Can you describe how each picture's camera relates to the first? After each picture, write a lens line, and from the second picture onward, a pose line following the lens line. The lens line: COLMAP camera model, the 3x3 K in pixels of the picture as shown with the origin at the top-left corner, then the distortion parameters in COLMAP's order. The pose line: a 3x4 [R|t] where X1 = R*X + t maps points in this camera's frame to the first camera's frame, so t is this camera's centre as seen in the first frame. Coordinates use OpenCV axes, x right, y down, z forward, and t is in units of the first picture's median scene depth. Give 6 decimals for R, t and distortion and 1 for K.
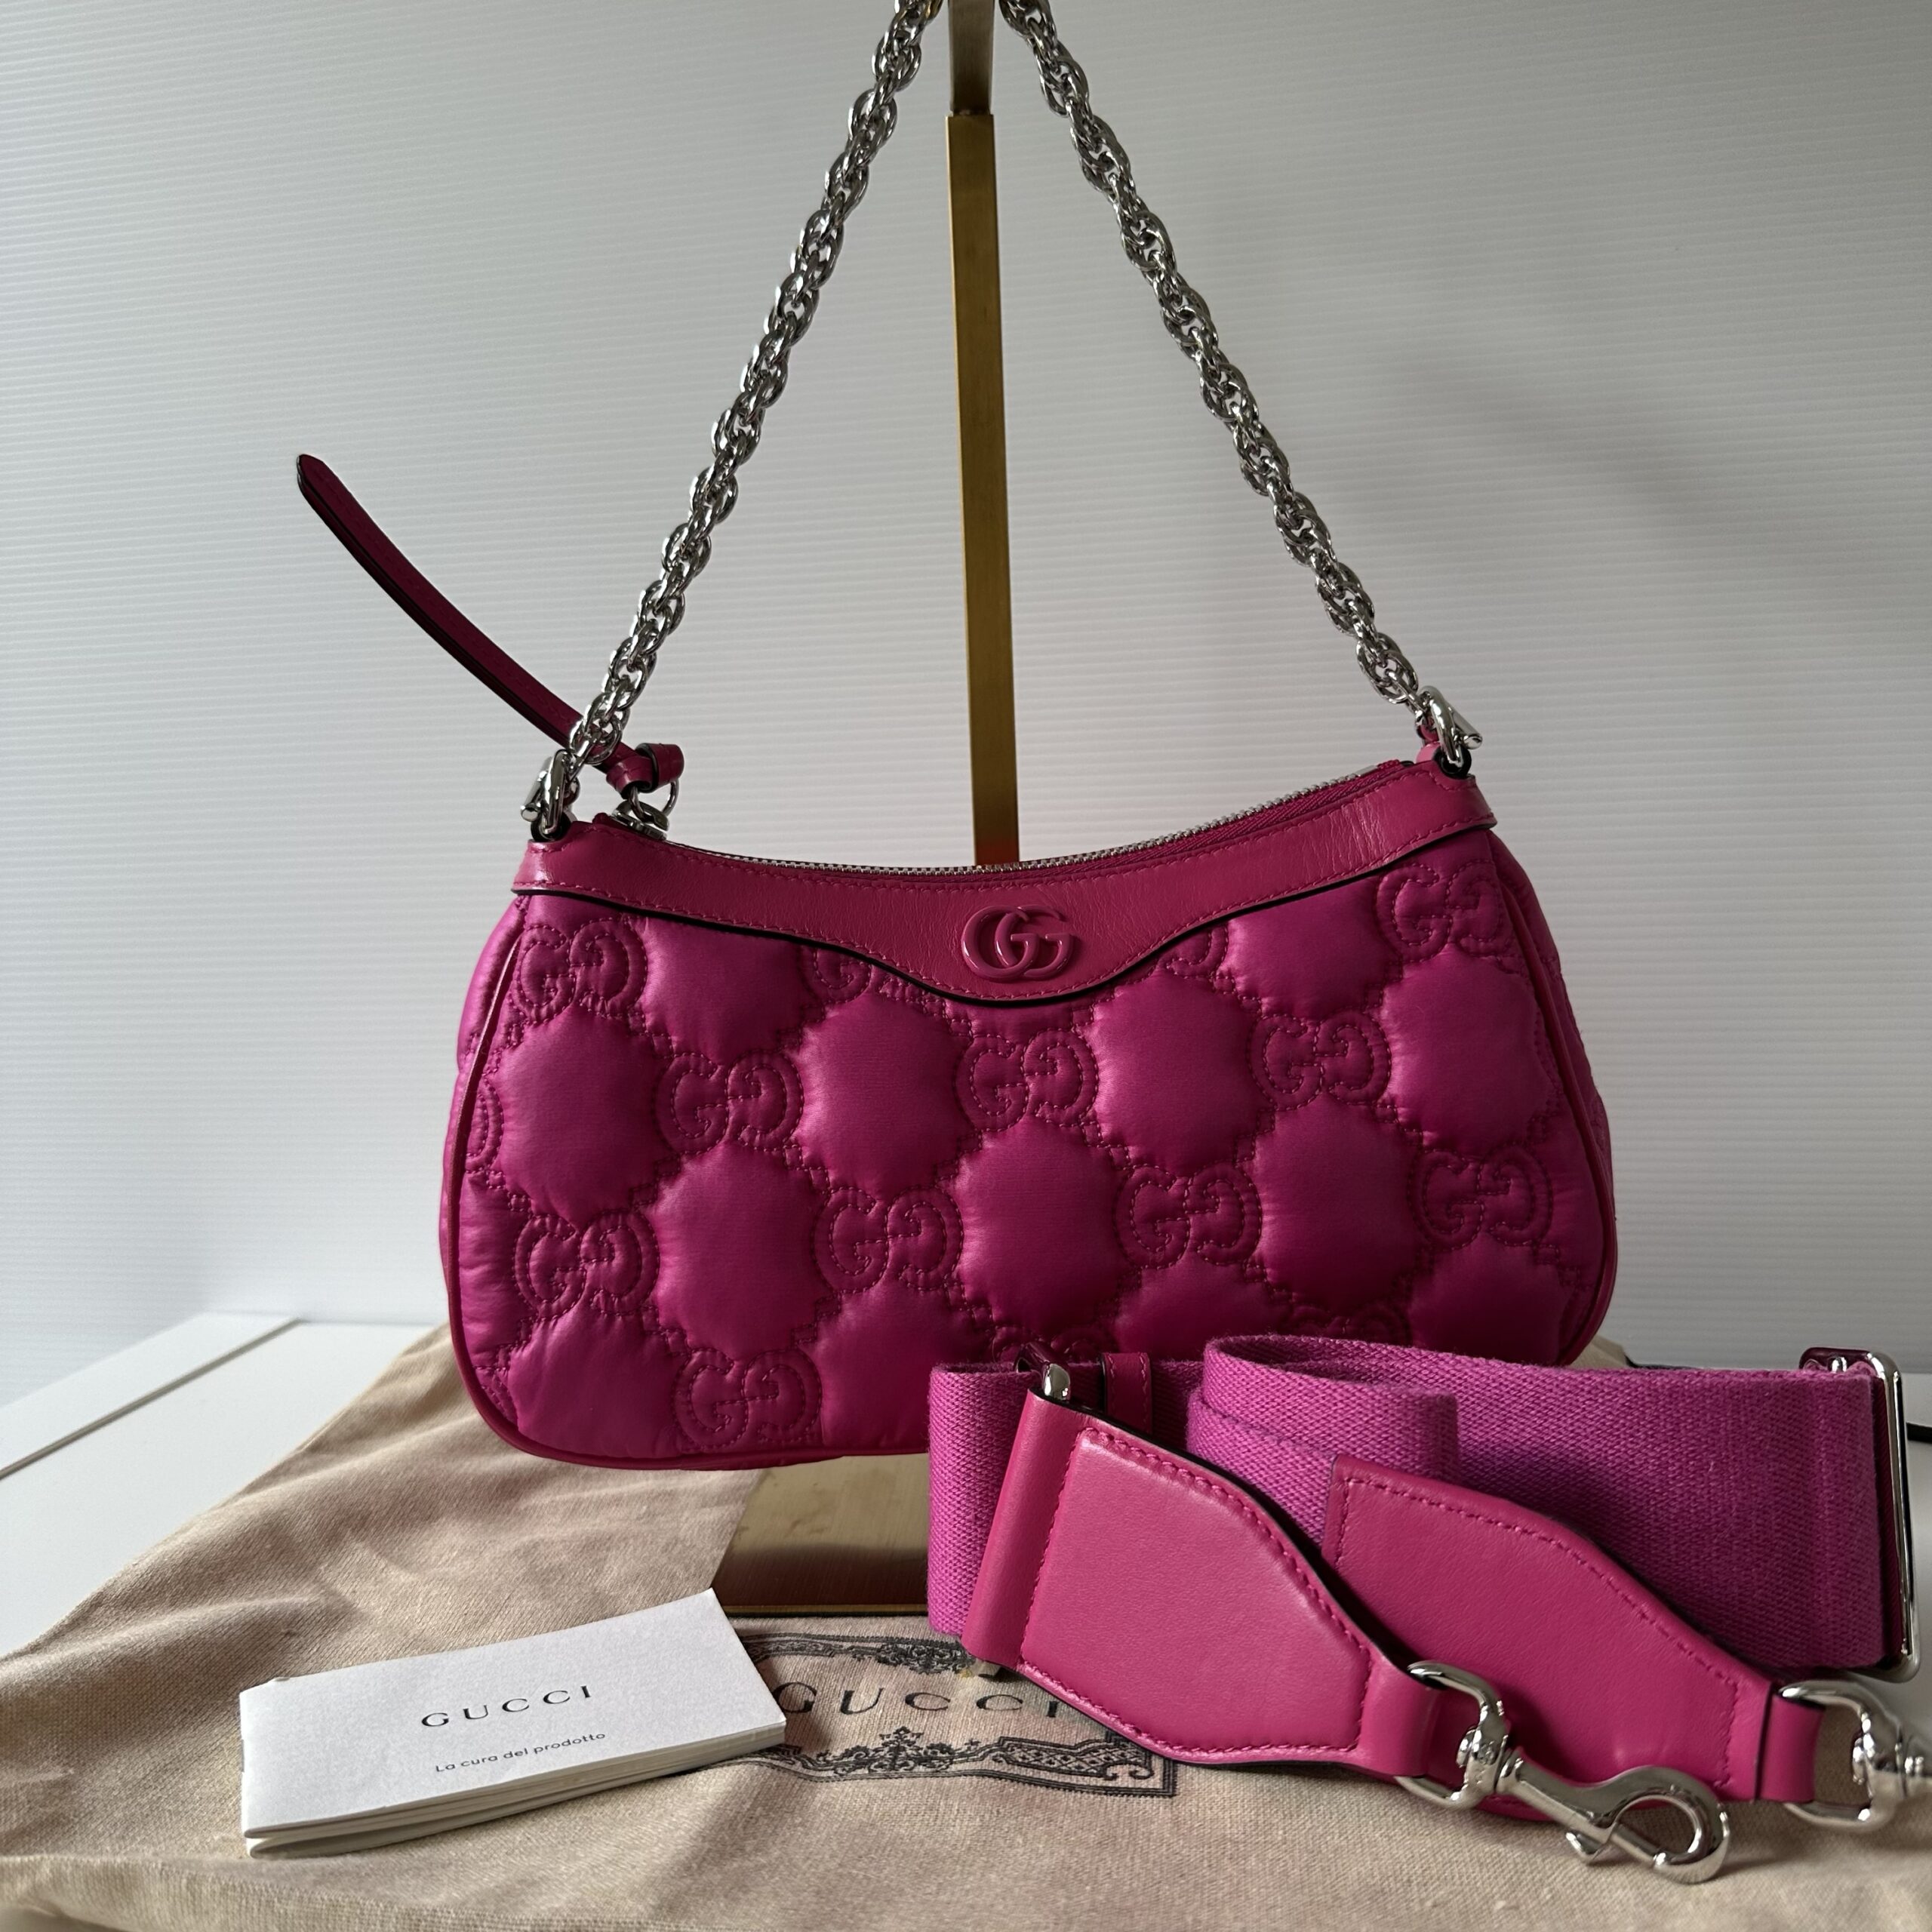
lens RADIAL K [[1860.5, 0, 988.9], [0, 1860.5, 963.3], [0, 0, 1]] dist [0.086571, 0.000000]
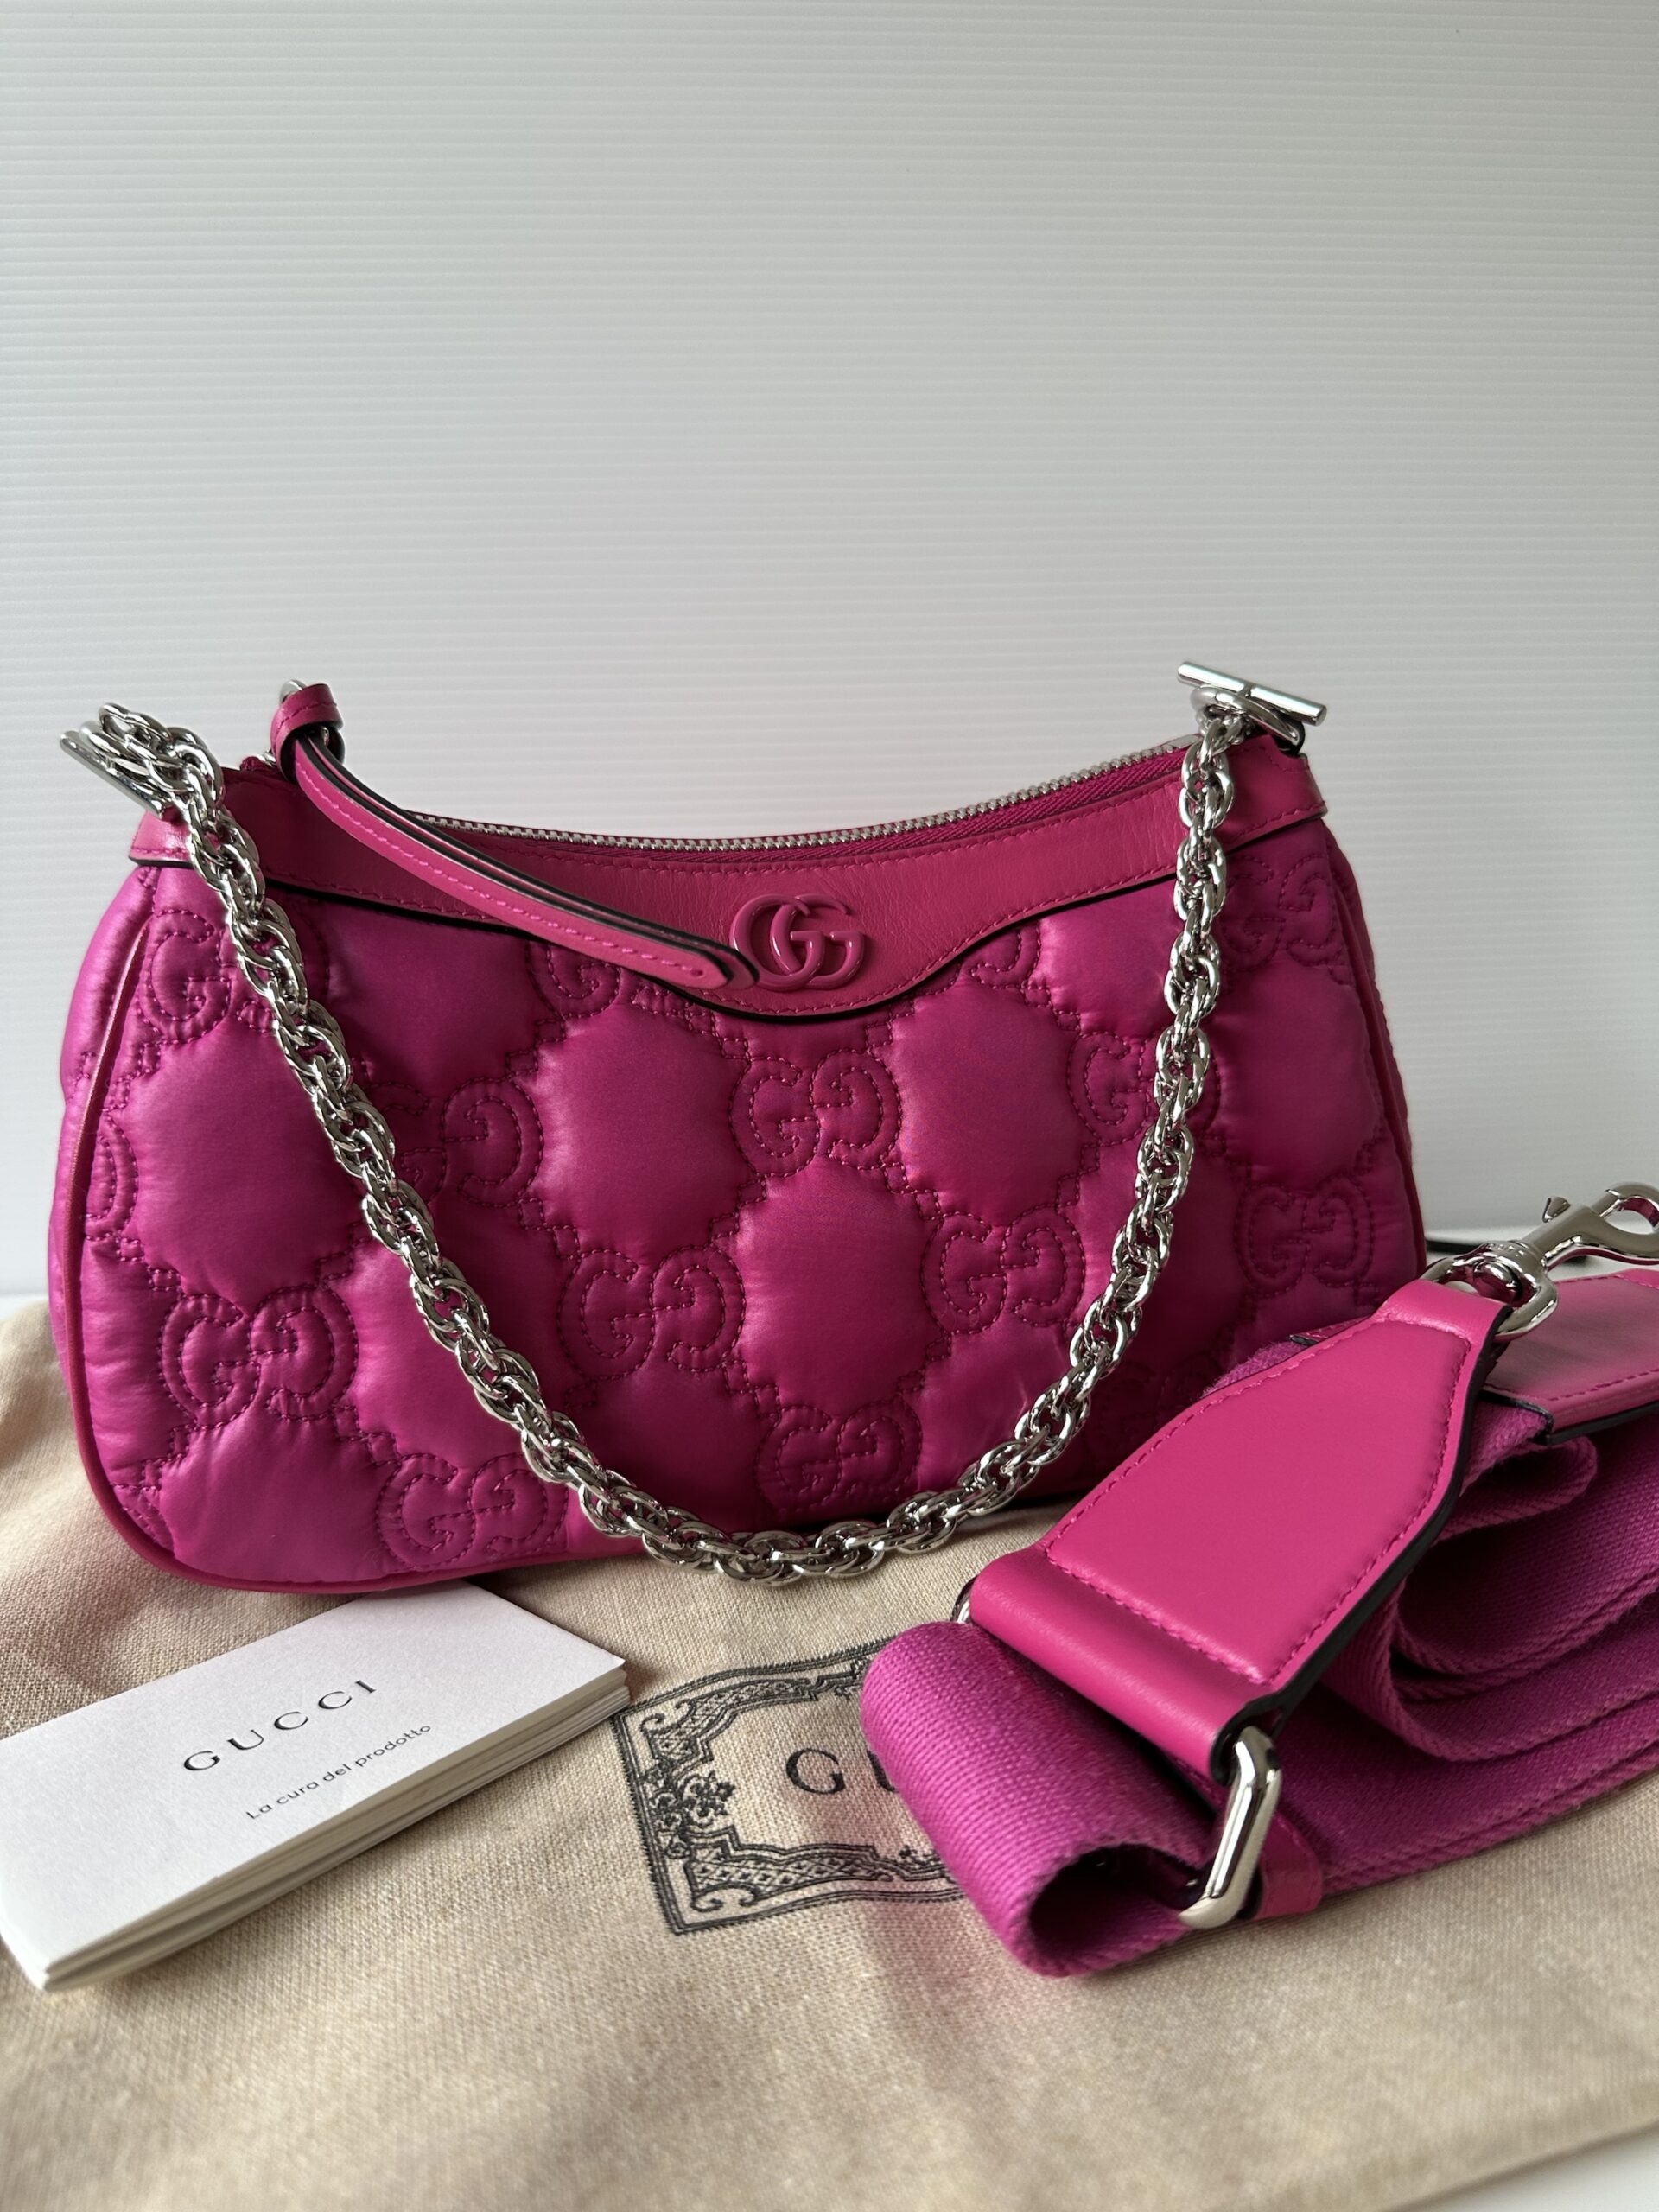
lens RADIAL K [[1635.3, 0, 888.0], [0, 1635.3, 1093.0], [0, 0, 1]] dist [0.057207, -0.126138]
pose [[0.973355, -0.004957, 0.229252, -0.115303], [-0.025899, 0.990992, 0.131392, -0.042239], [-0.227838, -0.133829, 0.964458, 0.293079]]
